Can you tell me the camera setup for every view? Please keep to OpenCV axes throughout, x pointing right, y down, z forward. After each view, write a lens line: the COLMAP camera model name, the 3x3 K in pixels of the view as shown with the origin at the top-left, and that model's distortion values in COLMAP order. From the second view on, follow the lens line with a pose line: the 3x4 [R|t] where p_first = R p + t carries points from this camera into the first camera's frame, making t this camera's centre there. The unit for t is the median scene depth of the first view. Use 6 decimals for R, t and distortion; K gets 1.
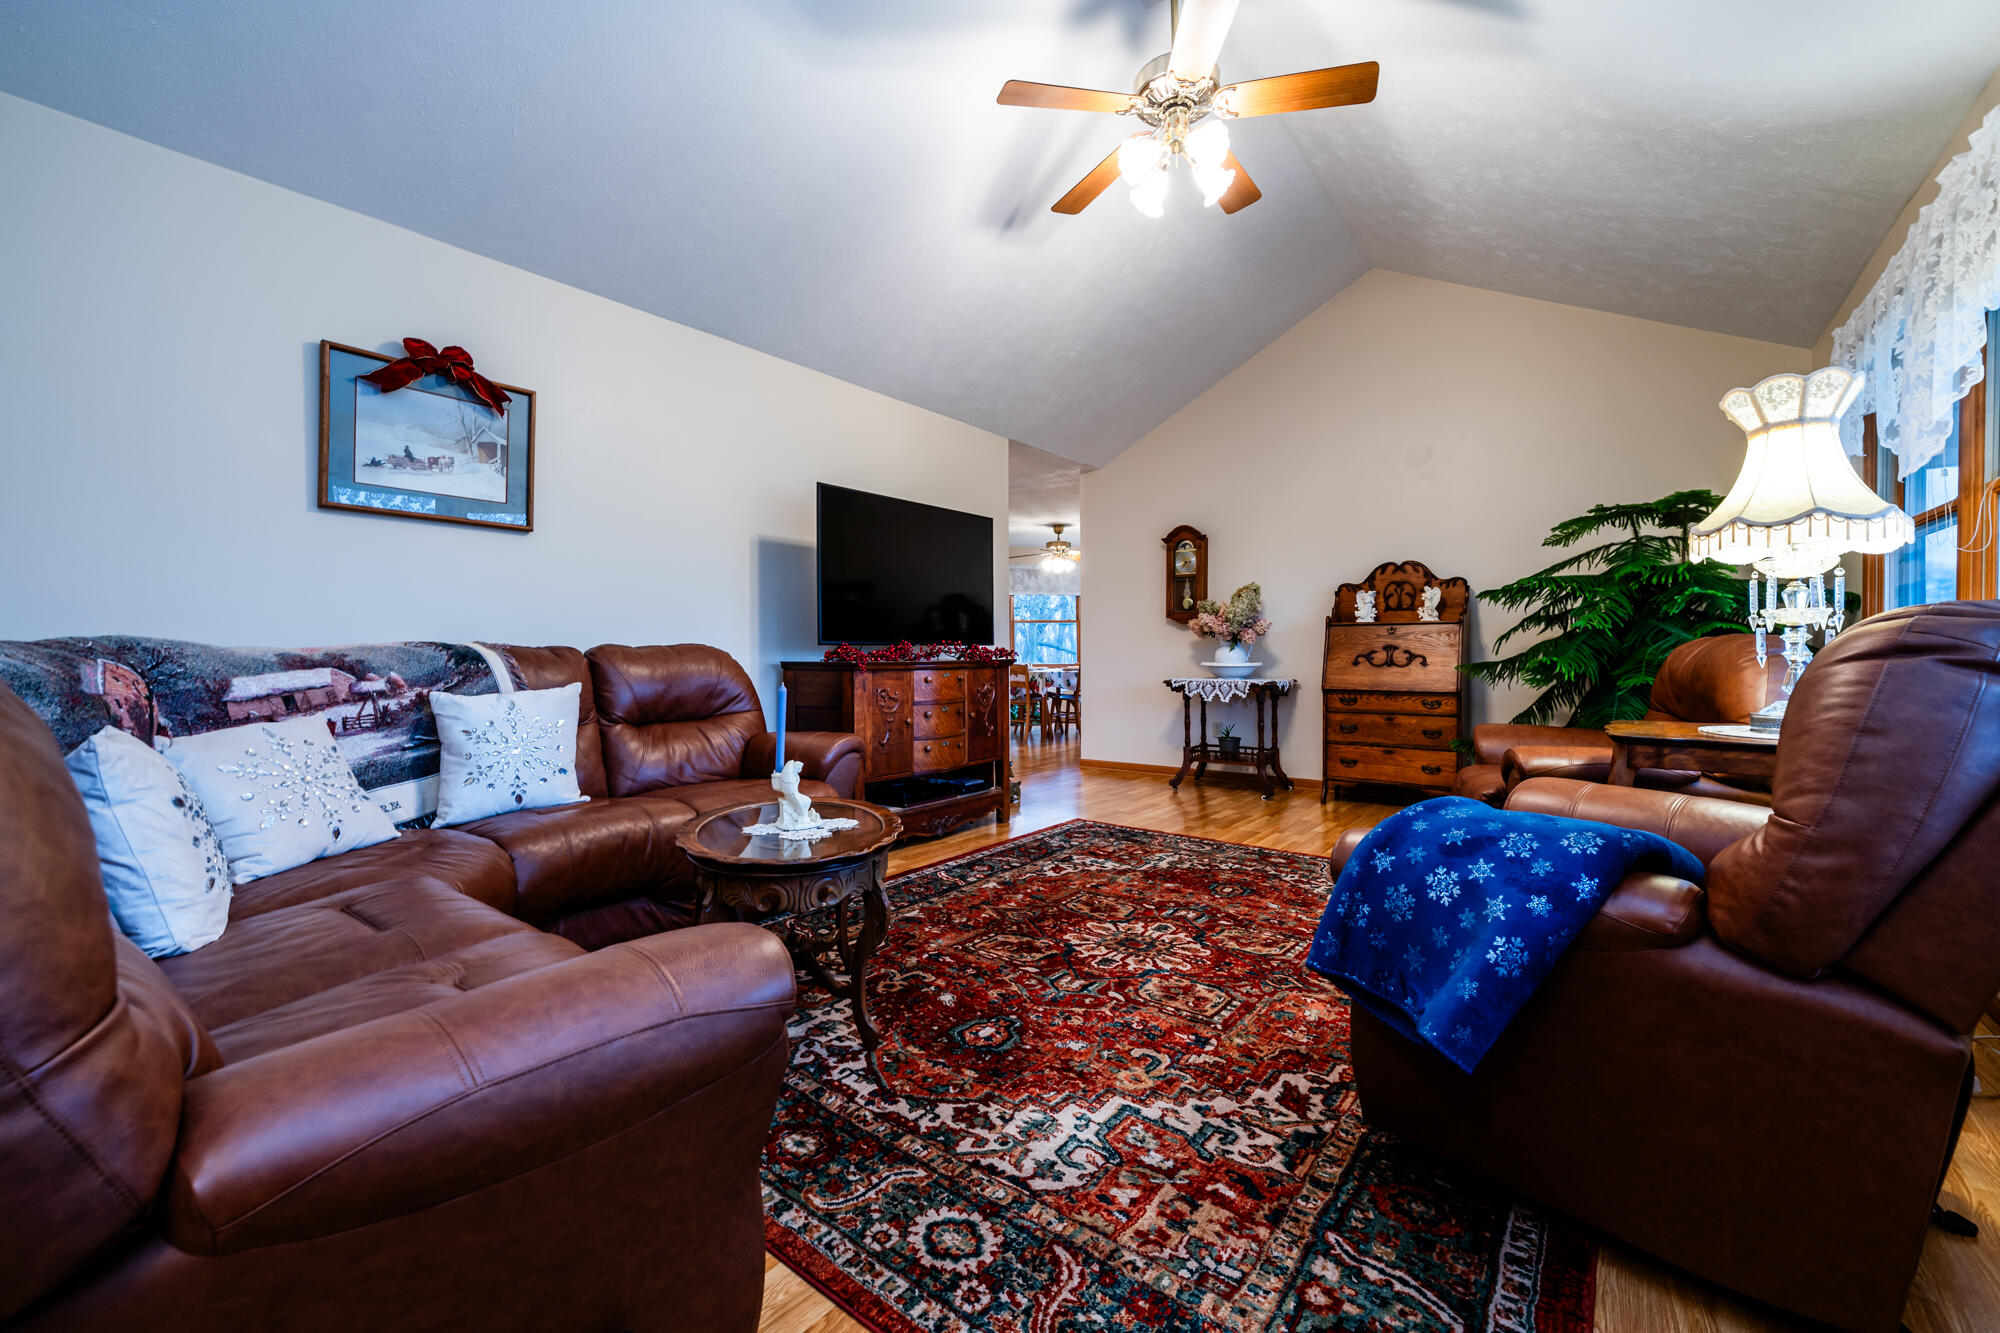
lens RADIAL K [[801.7, 0, 1003.0], [0, 801.7, 652.2], [0, 0, 1]] dist [0.000834, -0.000641]
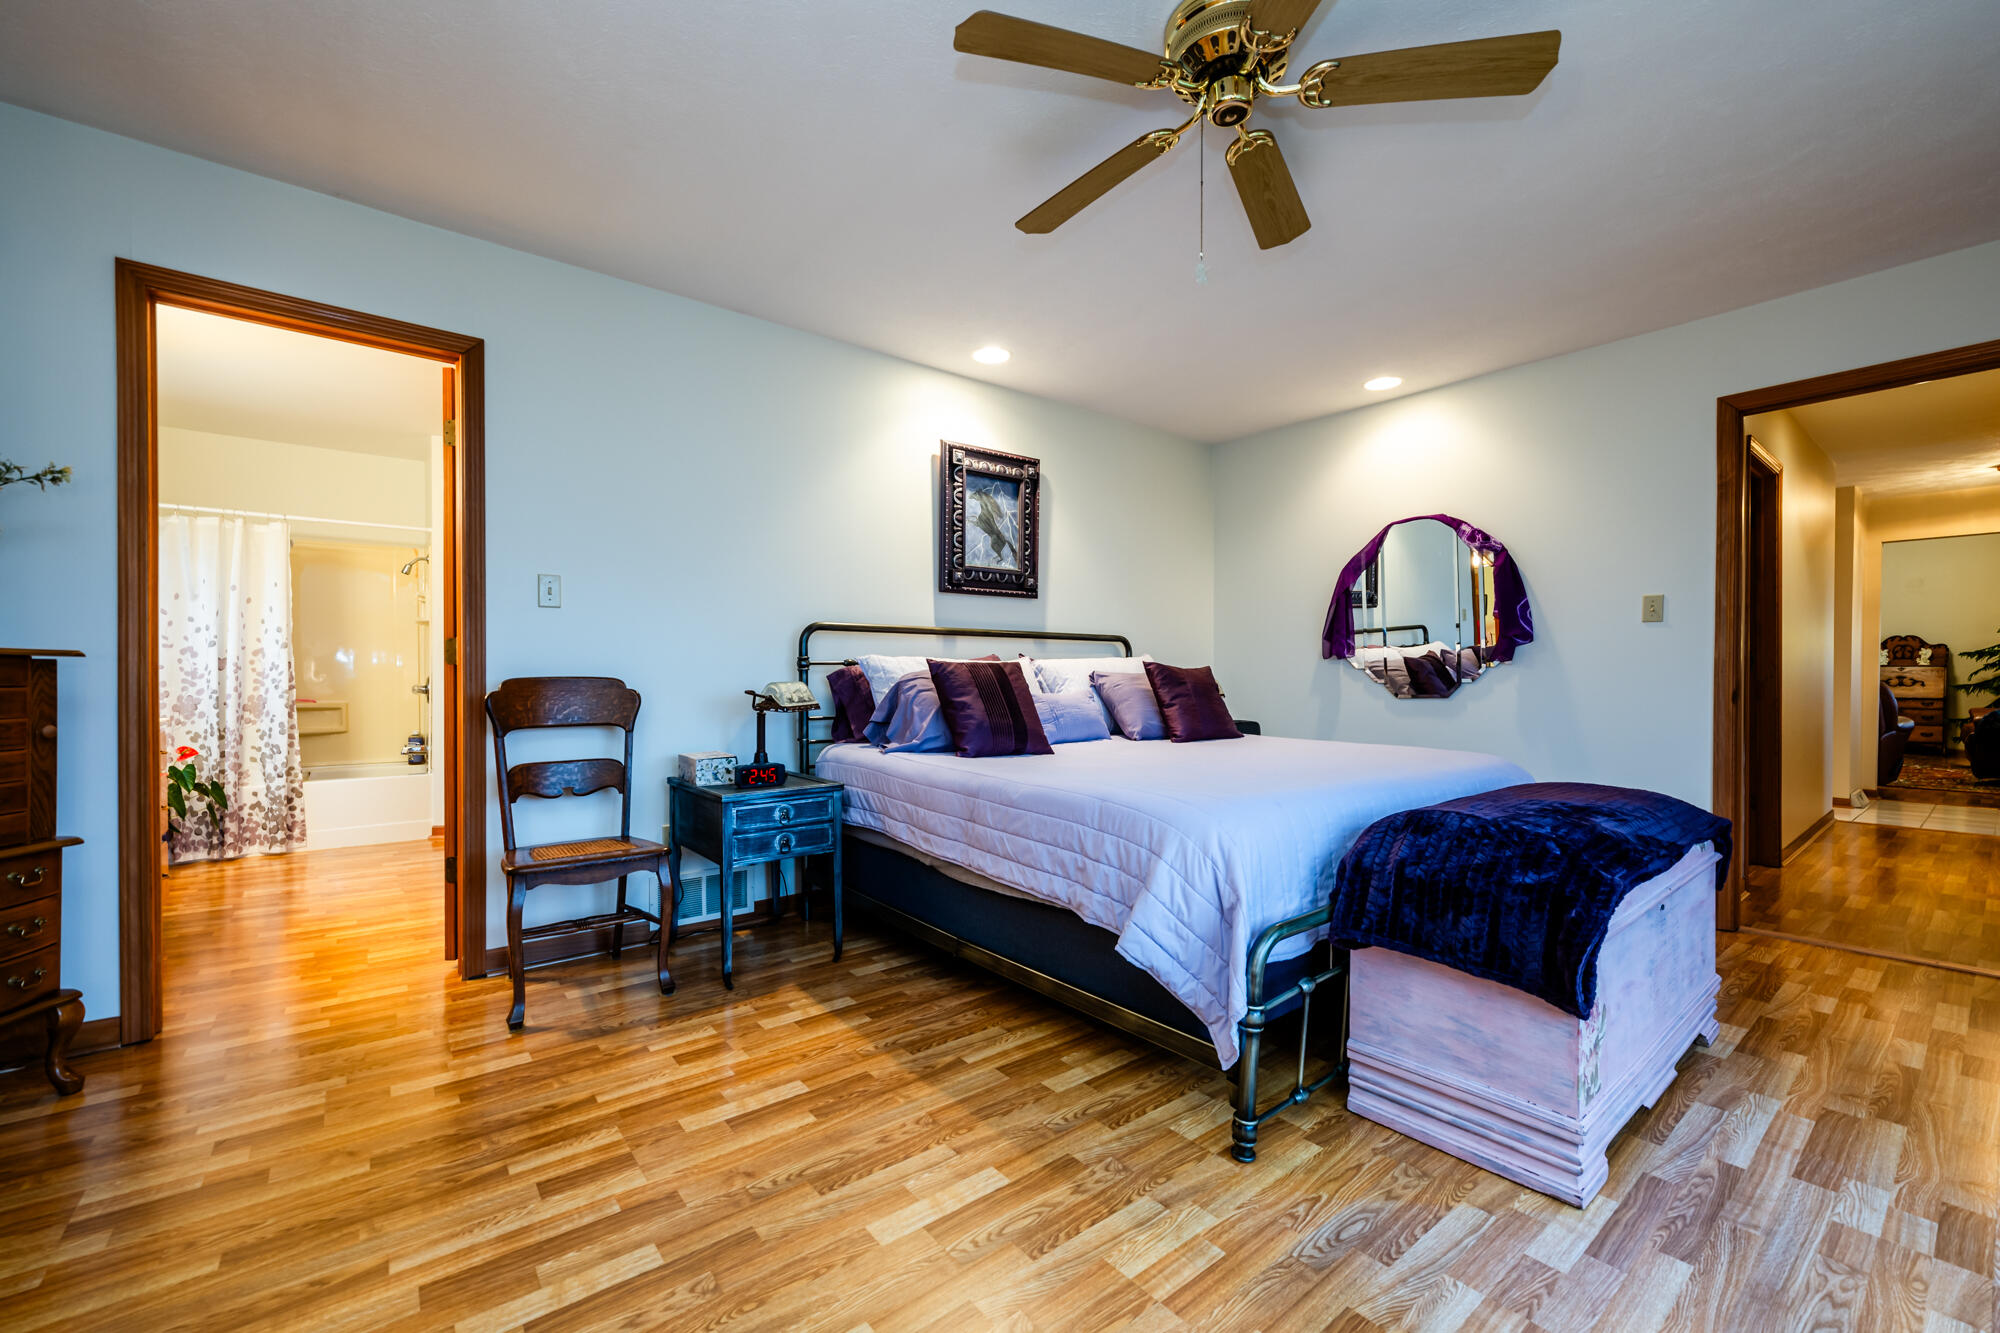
lens RADIAL K [[801.7, 0, 1000.2], [0, 801.7, 678.8], [0, 0, 1]] dist [0.000834, -0.000641]
pose [[0.969117, 0.009791, -0.246408, -1.460148], [-0.008567, 0.999945, 0.006038, 0.006419], [0.246454, -0.003741, 0.969147, -1.838902]]
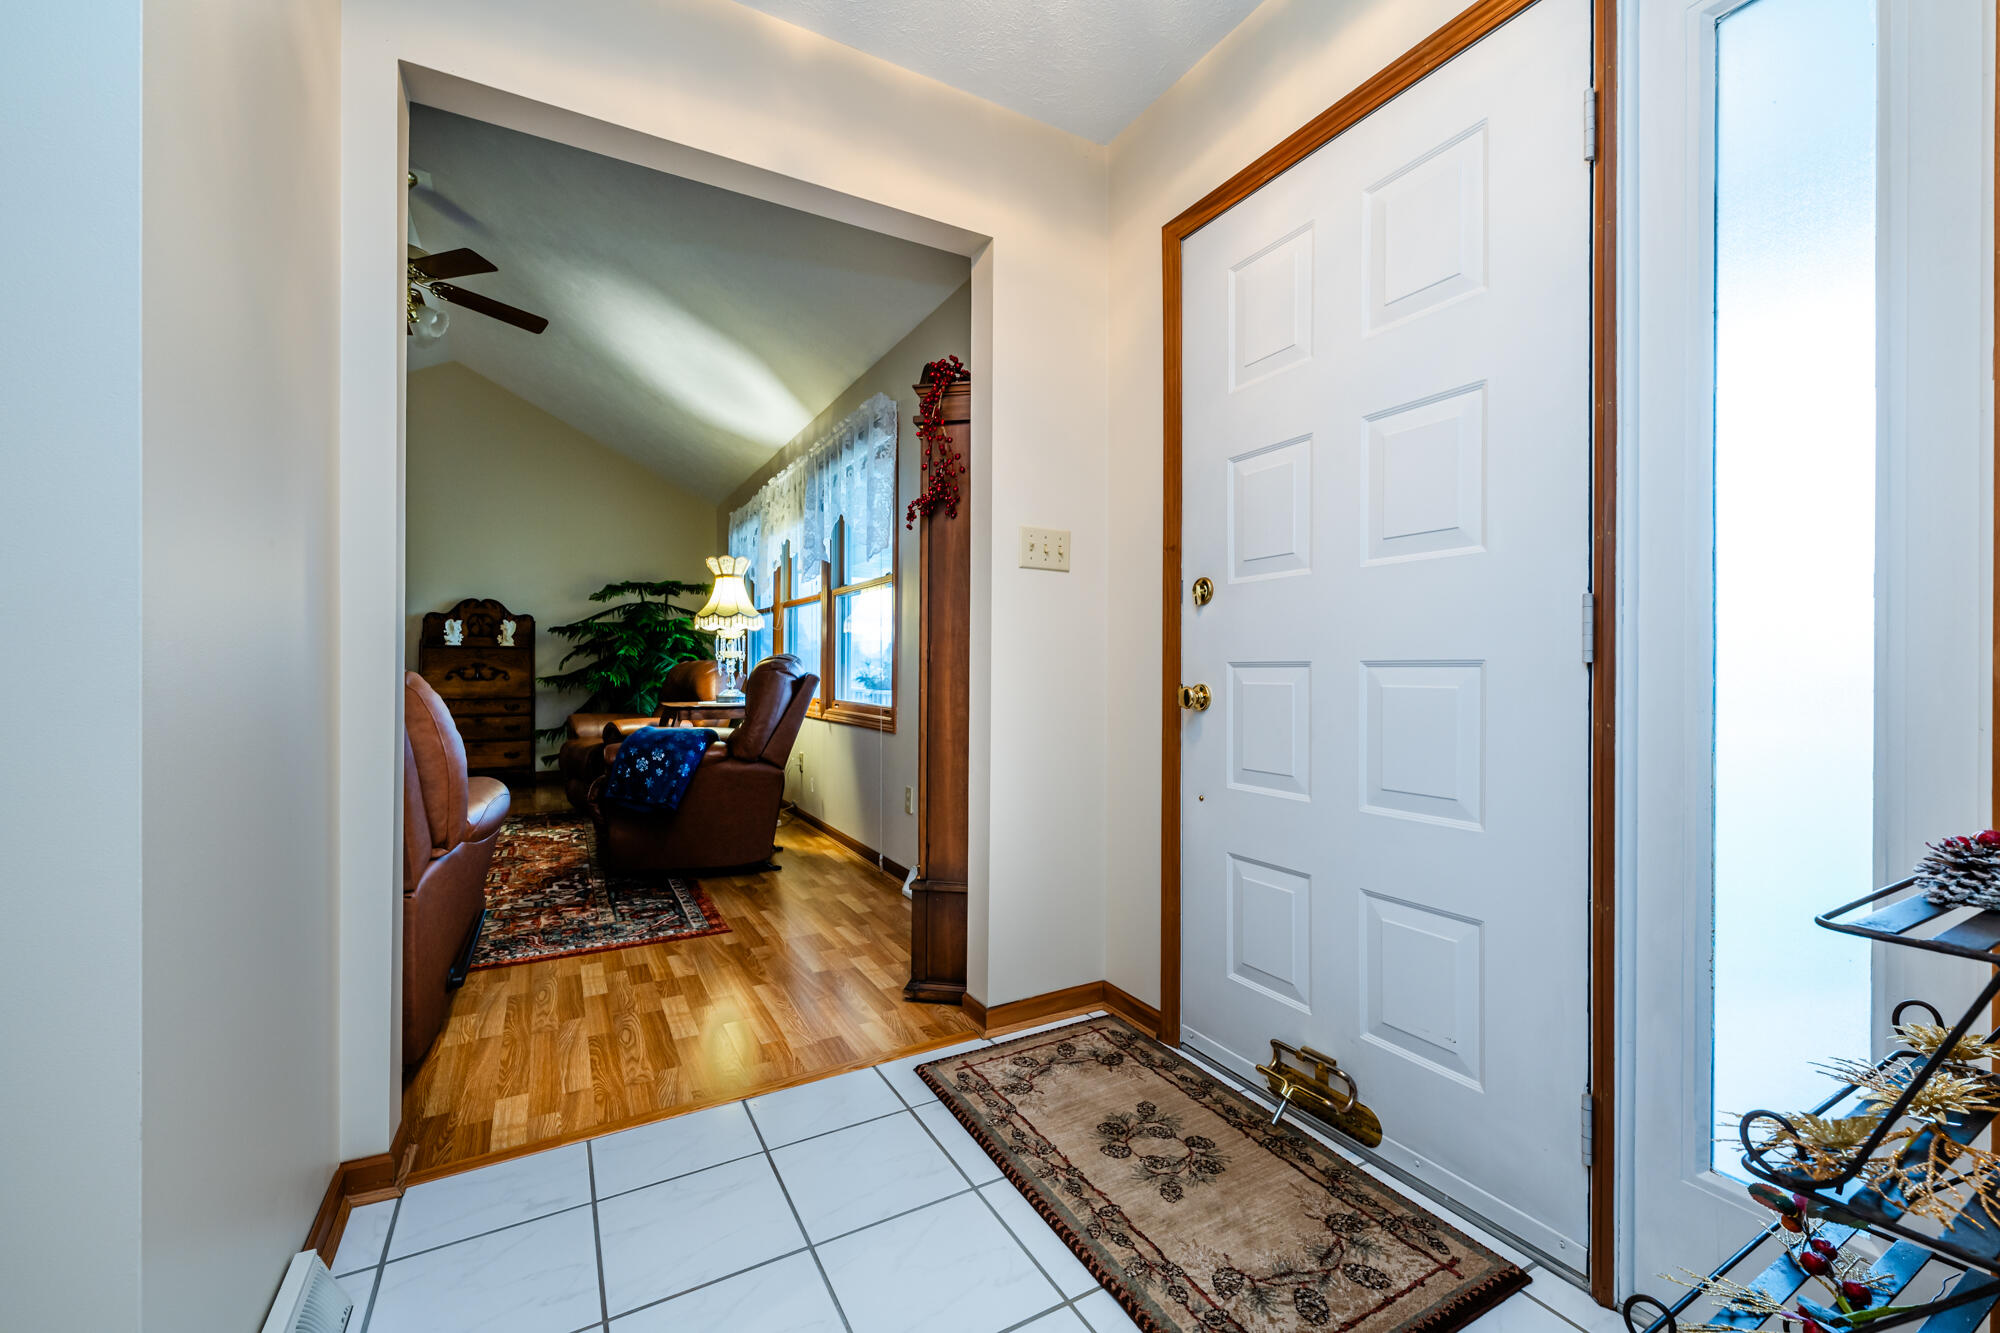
lens RADIAL K [[801.7, 0, 1000.0], [0, 801.7, 669.1], [0, 0, 1]] dist [0.000834, -0.000641]
pose [[0.391679, 0.000557, 0.920102, -0.431715], [-0.000847, 1.000000, -0.000245, -0.000183], [-0.920101, -0.000683, 0.391680, -0.326836]]
